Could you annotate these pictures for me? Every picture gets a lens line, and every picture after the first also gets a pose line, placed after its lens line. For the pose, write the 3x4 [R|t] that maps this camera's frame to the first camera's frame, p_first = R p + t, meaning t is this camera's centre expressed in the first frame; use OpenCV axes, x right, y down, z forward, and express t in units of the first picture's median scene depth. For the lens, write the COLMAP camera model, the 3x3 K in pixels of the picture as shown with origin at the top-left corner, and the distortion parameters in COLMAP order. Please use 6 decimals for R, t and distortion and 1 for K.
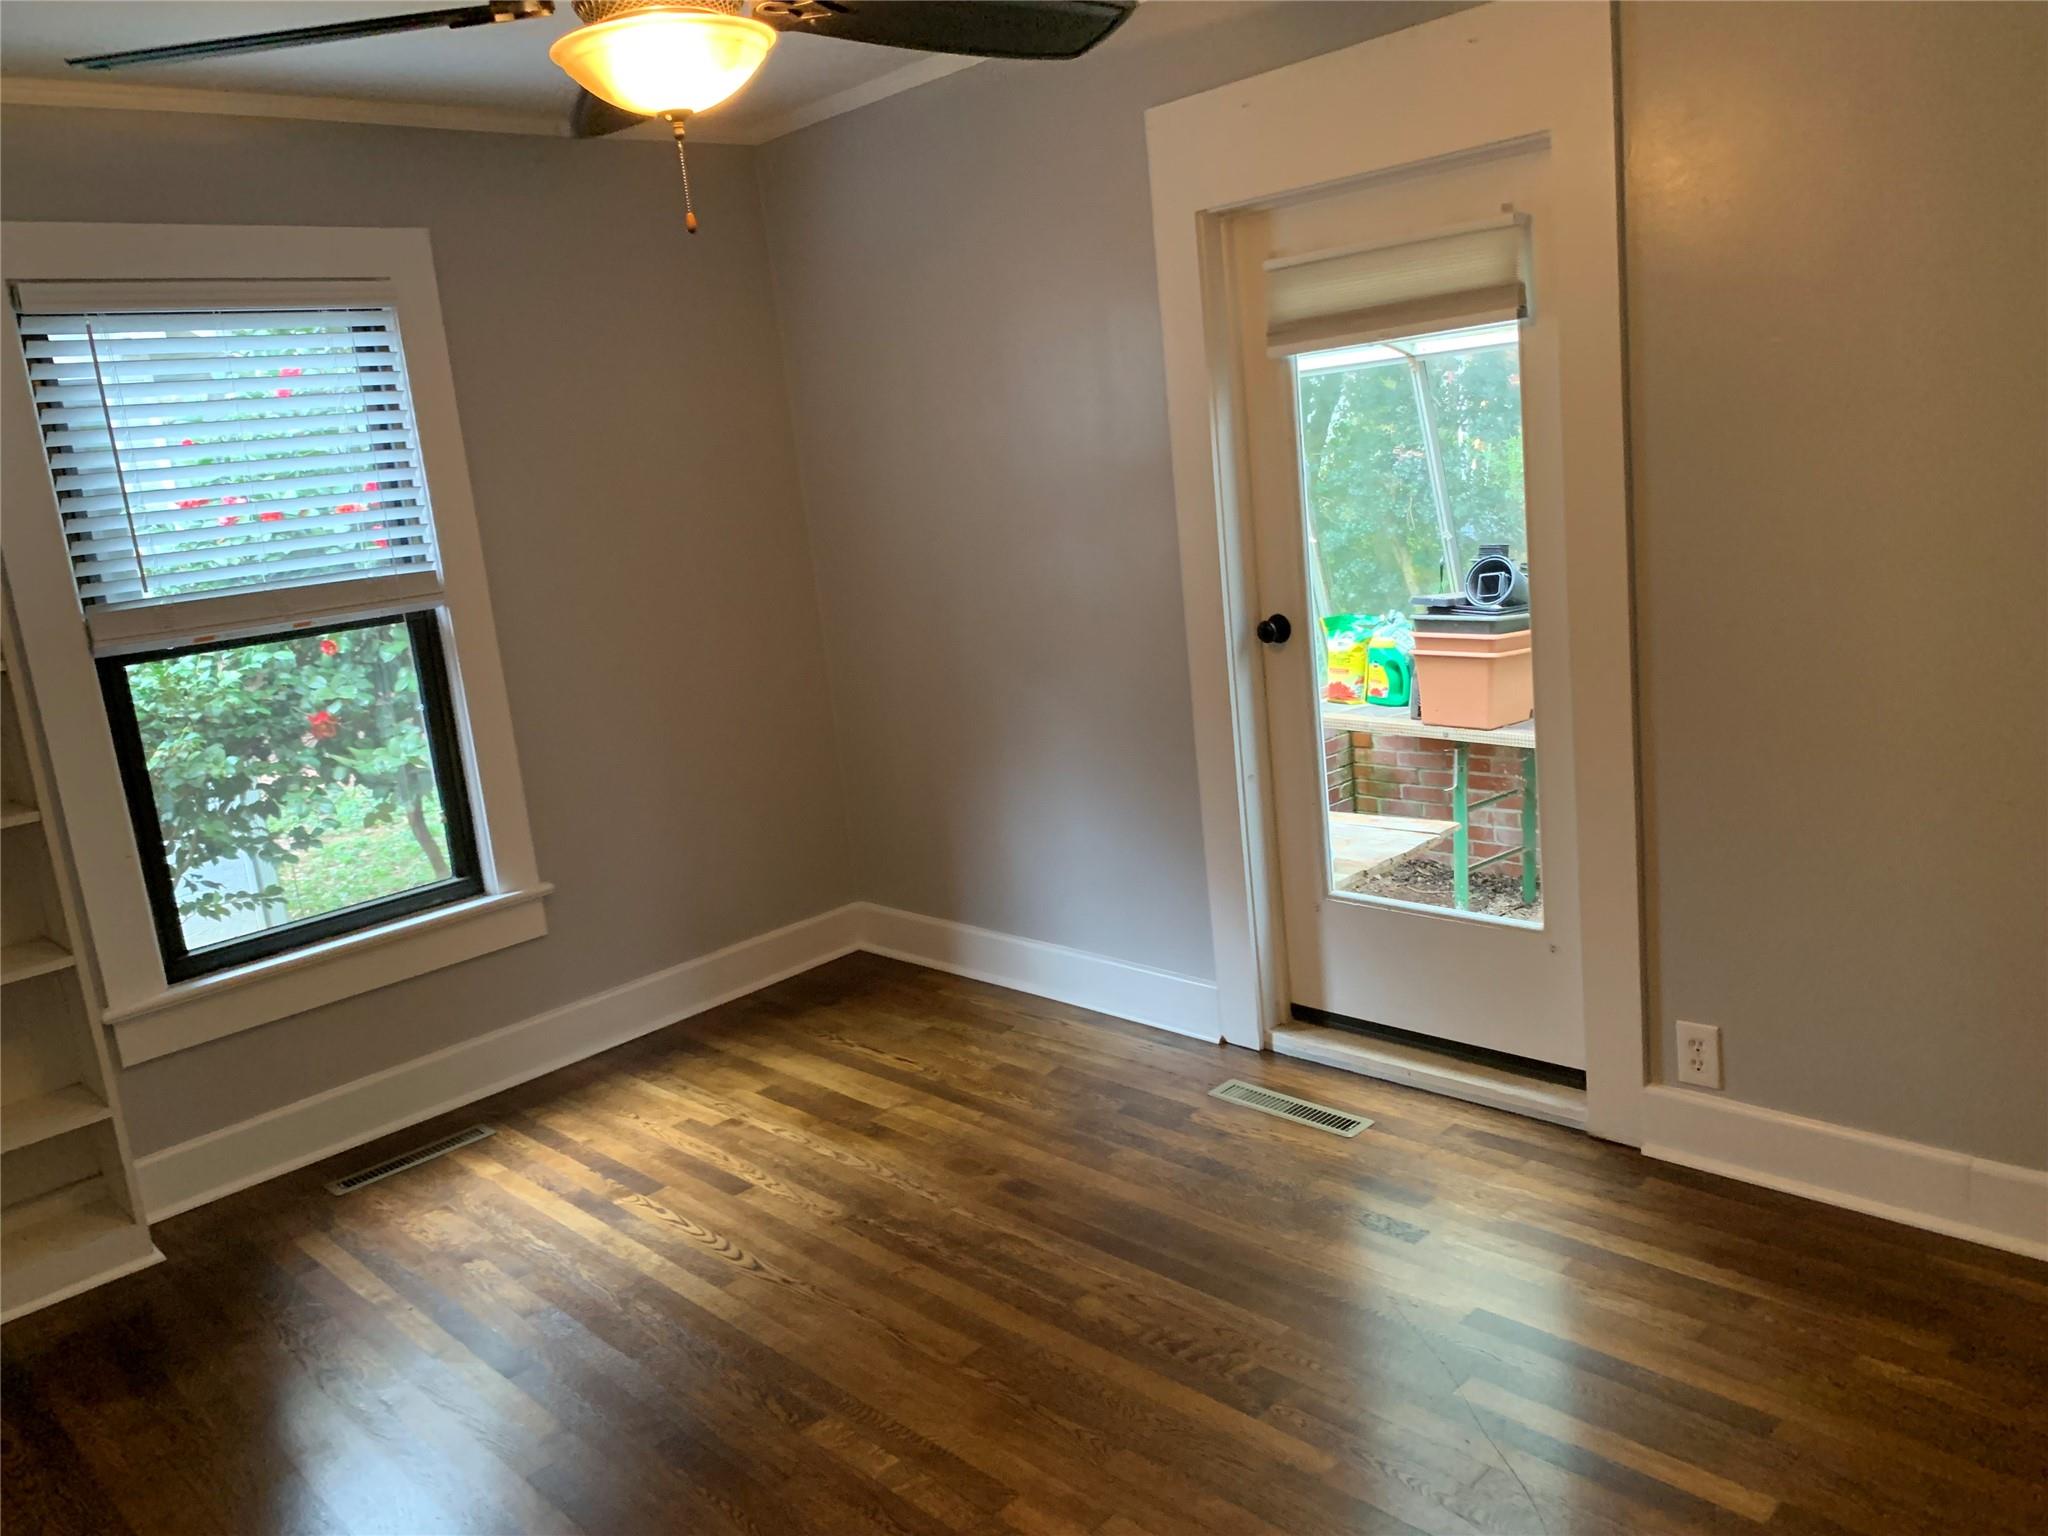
lens RADIAL K [[1579.8, 0, 1024.0], [0, 1579.8, 768.0], [0, 0, 1]] dist [0.071032, -0.078026]
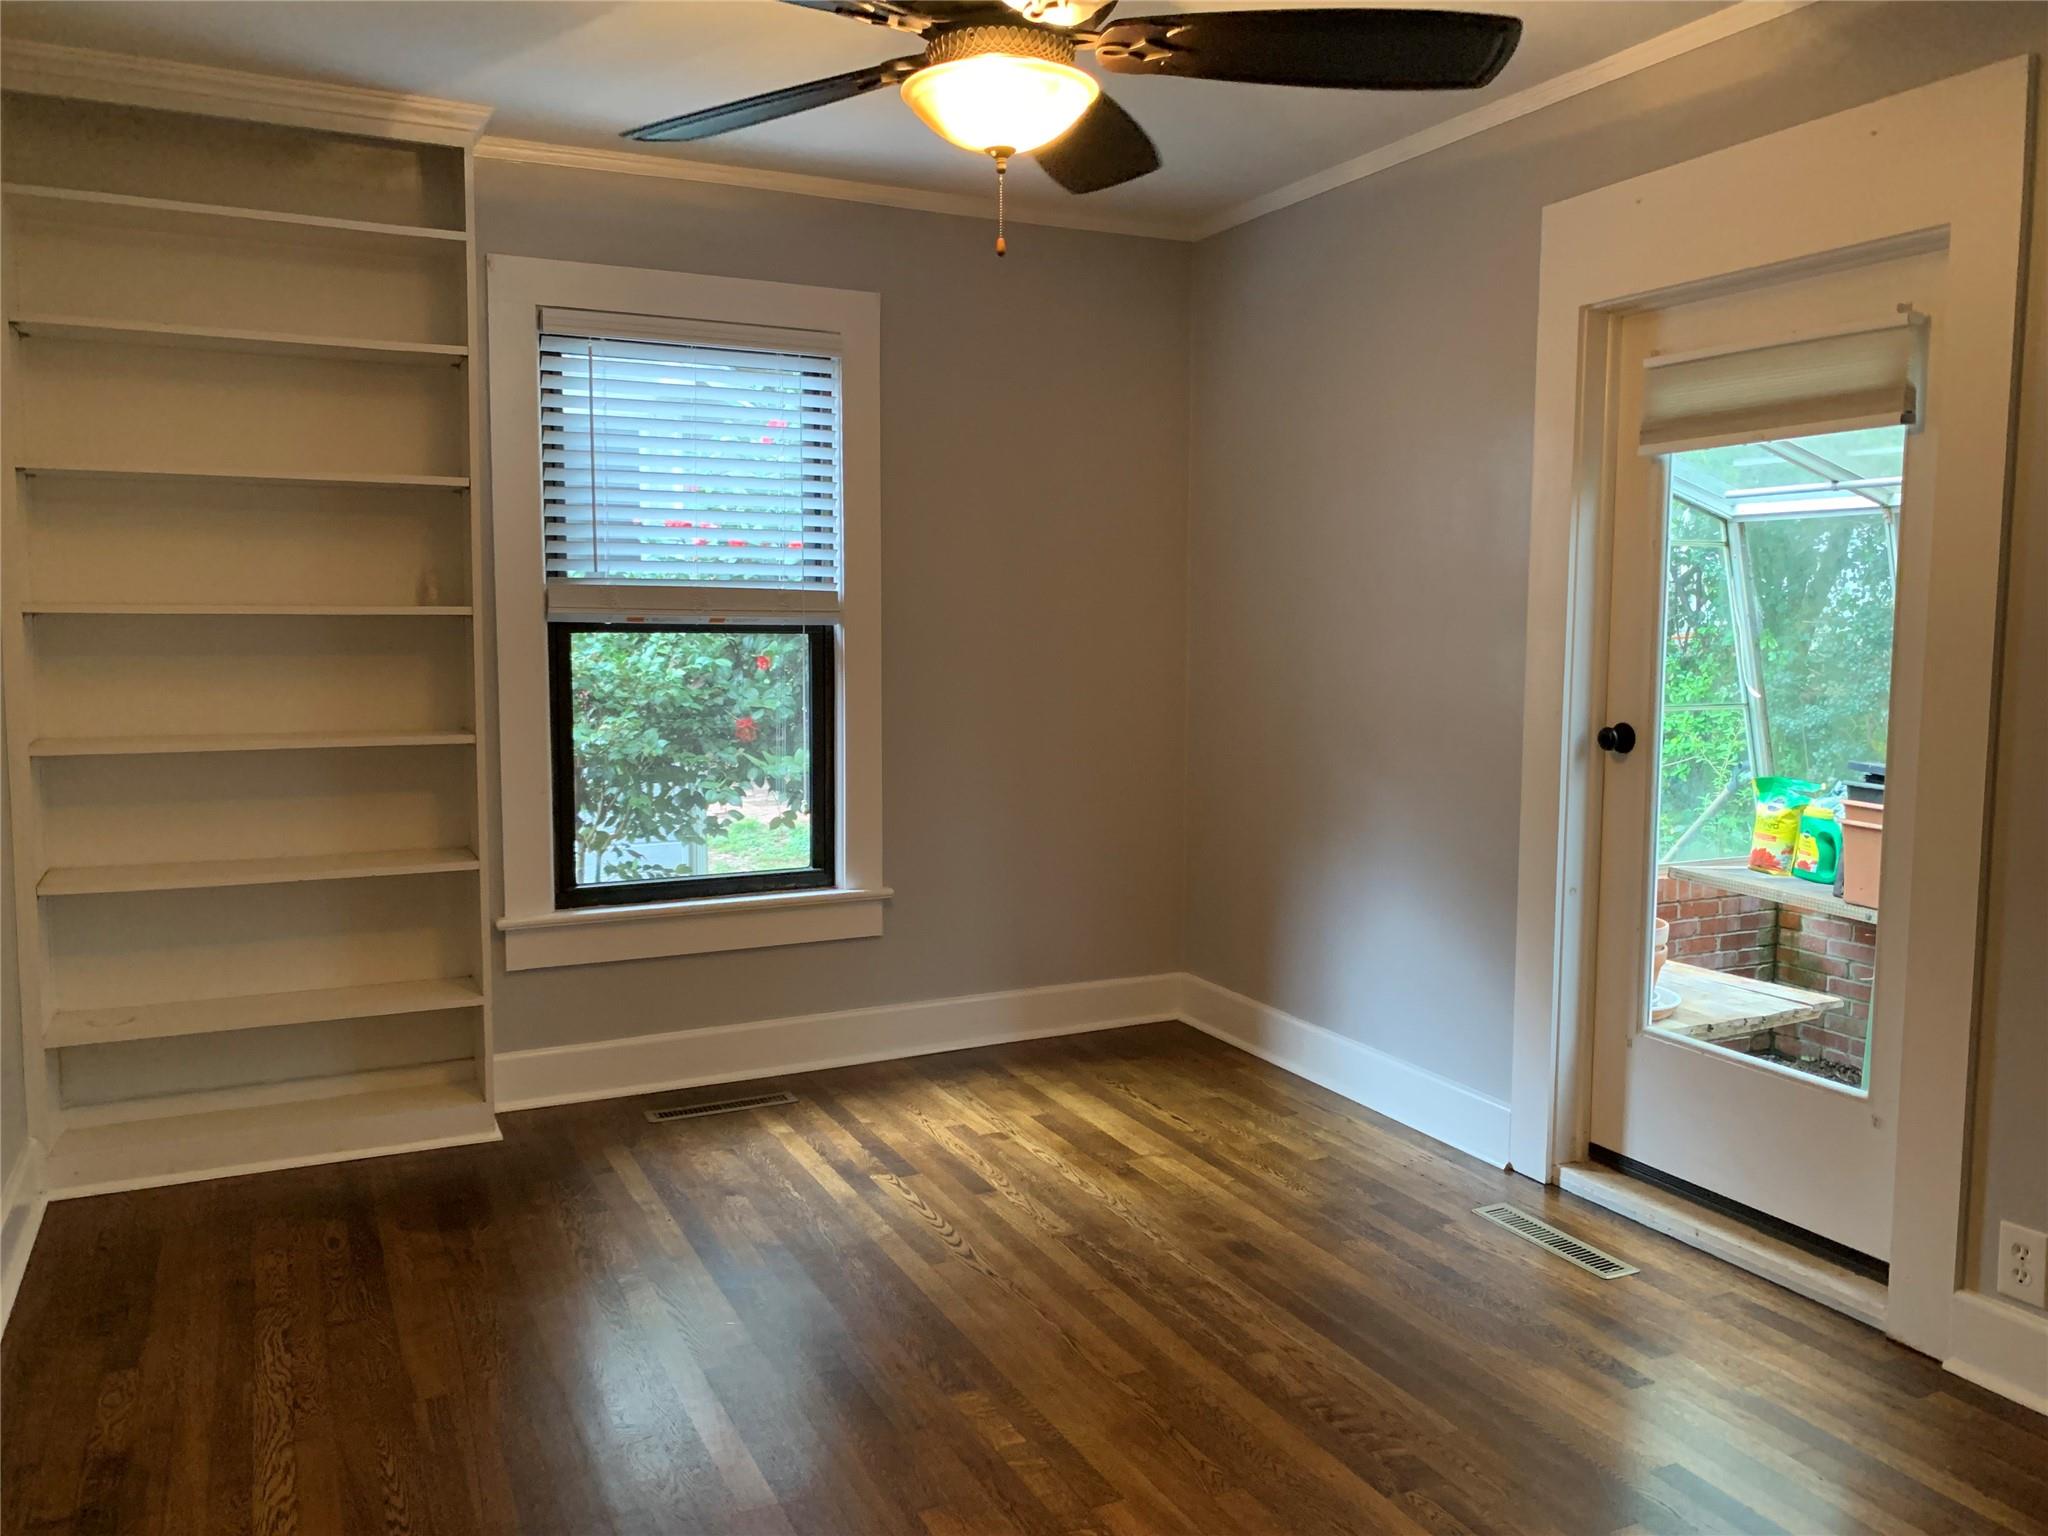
lens RADIAL K [[1578.8, 0, 1025.2], [0, 1578.8, 762.5], [0, 0, 1]] dist [0.107952, -0.111123]
pose [[0.946952, 0.141213, -0.288687, 0.109135], [-0.165970, 0.984114, -0.063029, 0.049809], [0.275201, 0.107599, 0.955346, -0.018094]]
